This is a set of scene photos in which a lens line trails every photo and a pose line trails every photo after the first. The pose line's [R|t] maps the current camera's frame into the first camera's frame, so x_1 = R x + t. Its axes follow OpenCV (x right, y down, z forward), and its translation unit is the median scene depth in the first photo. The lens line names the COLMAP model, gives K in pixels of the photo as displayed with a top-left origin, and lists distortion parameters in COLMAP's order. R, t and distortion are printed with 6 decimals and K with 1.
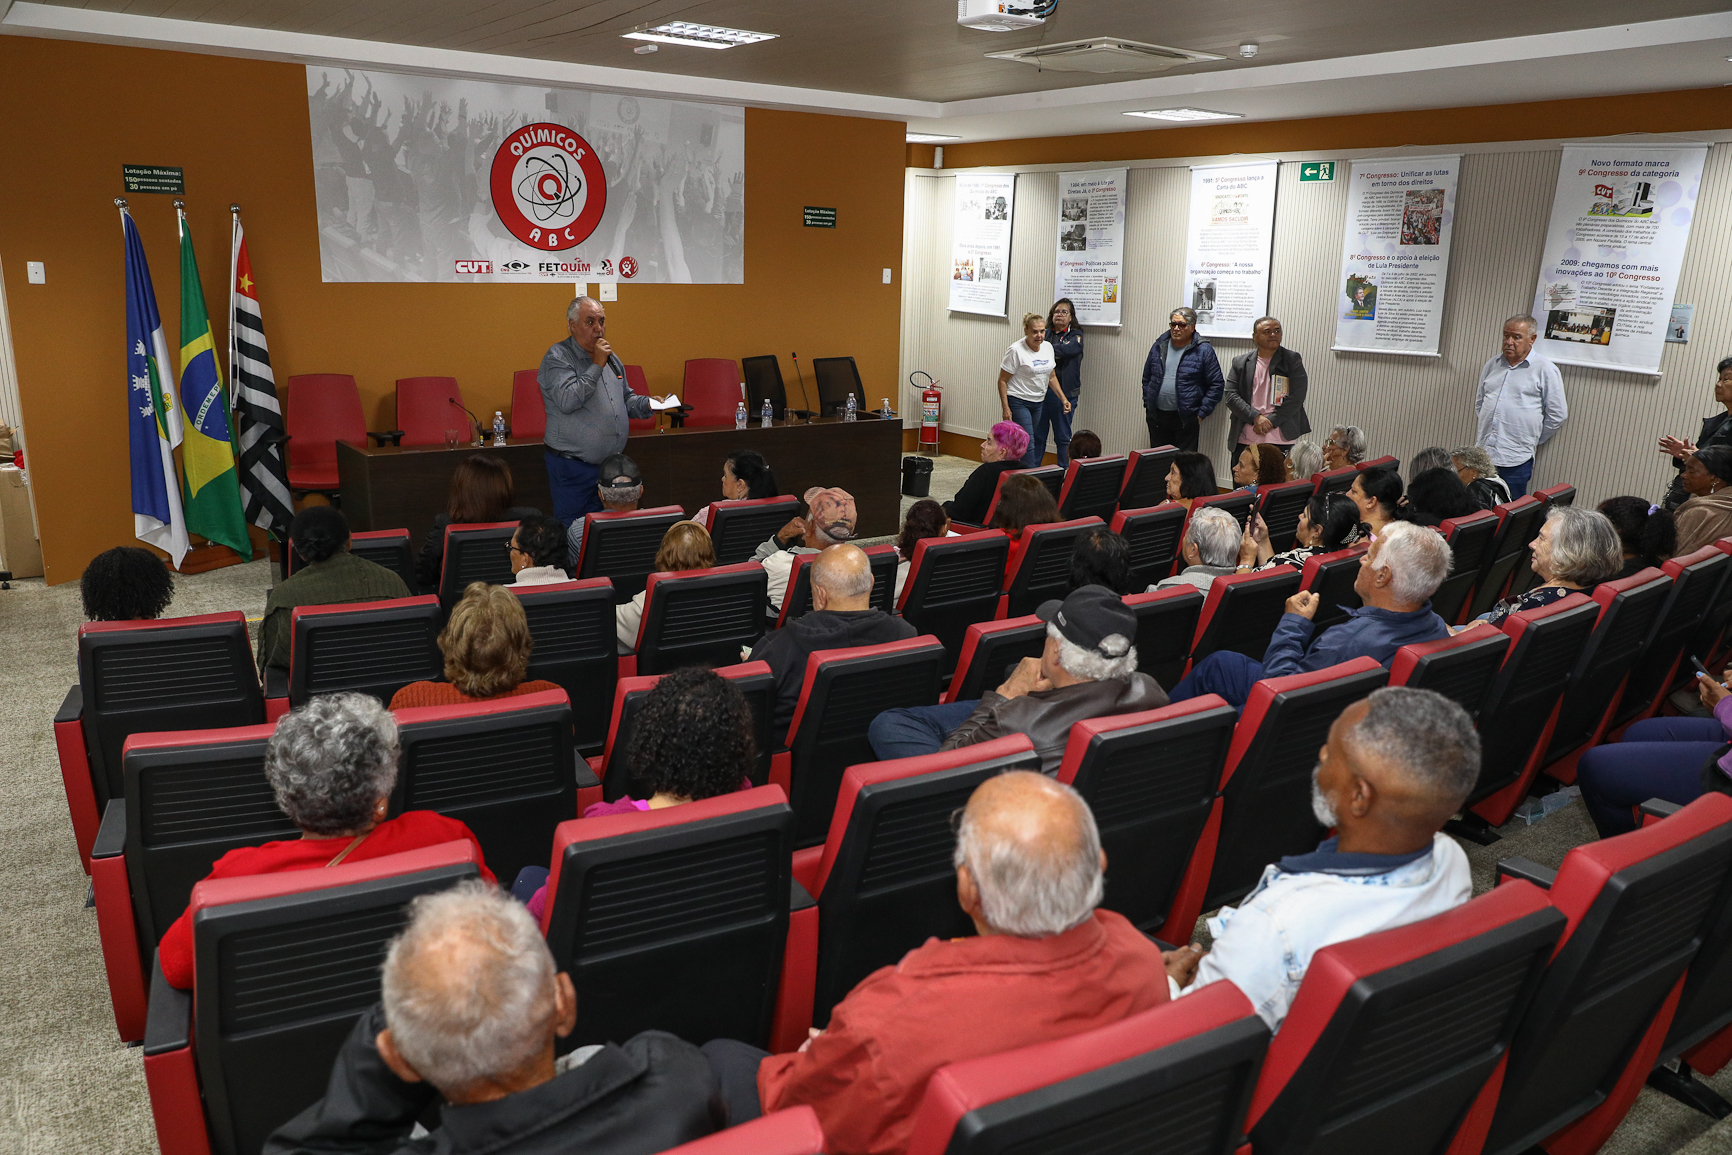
lens RADIAL K [[1281.3, 0, 866.0], [0, 1281.3, 577.5], [0, 0, 1]] dist [-0.011576, 0.010139]
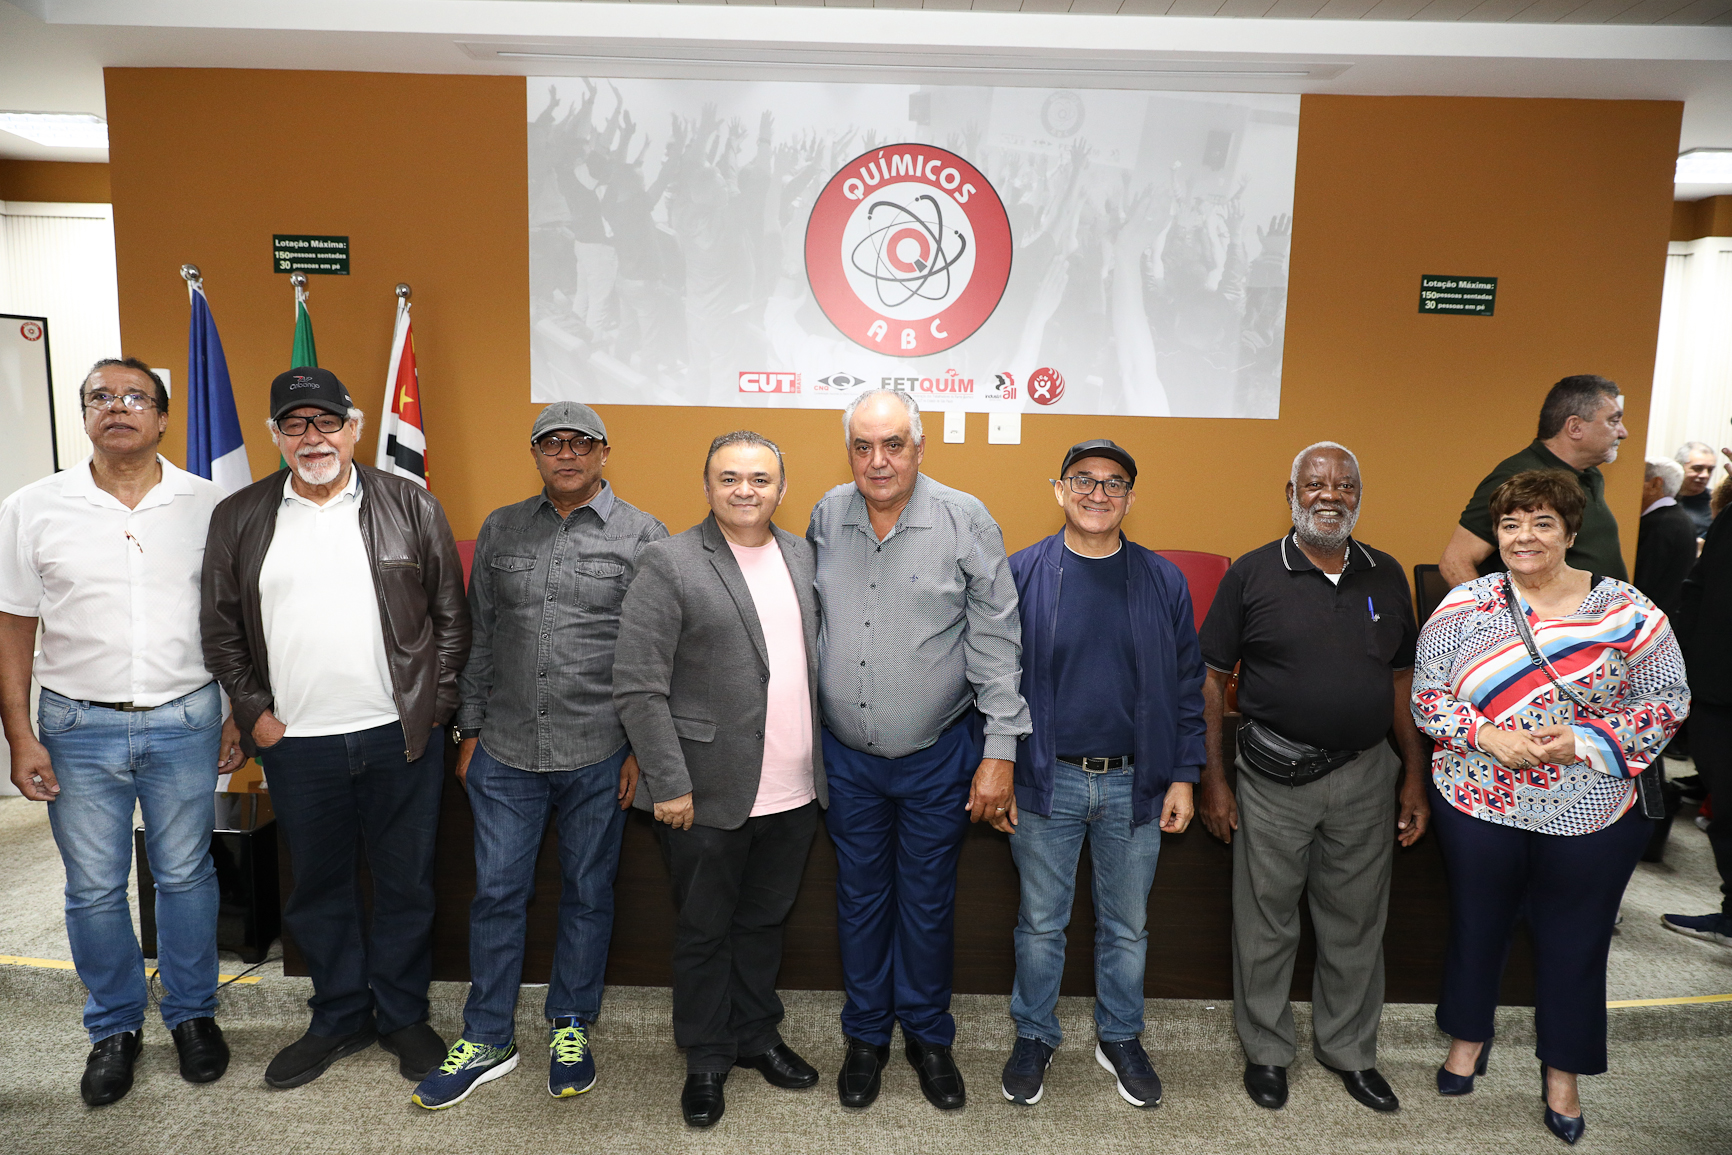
lens RADIAL K [[1143.4, 0, 865.9], [0, 1143.4, 583.5], [0, 0, 1]] dist [-0.005987, 0.004206]
pose [[0.809195, 0.061005, -0.584365, 0.053014], [-0.148260, 0.983610, -0.102618, -0.095680], [0.568527, 0.169676, 0.804977, 0.580538]]
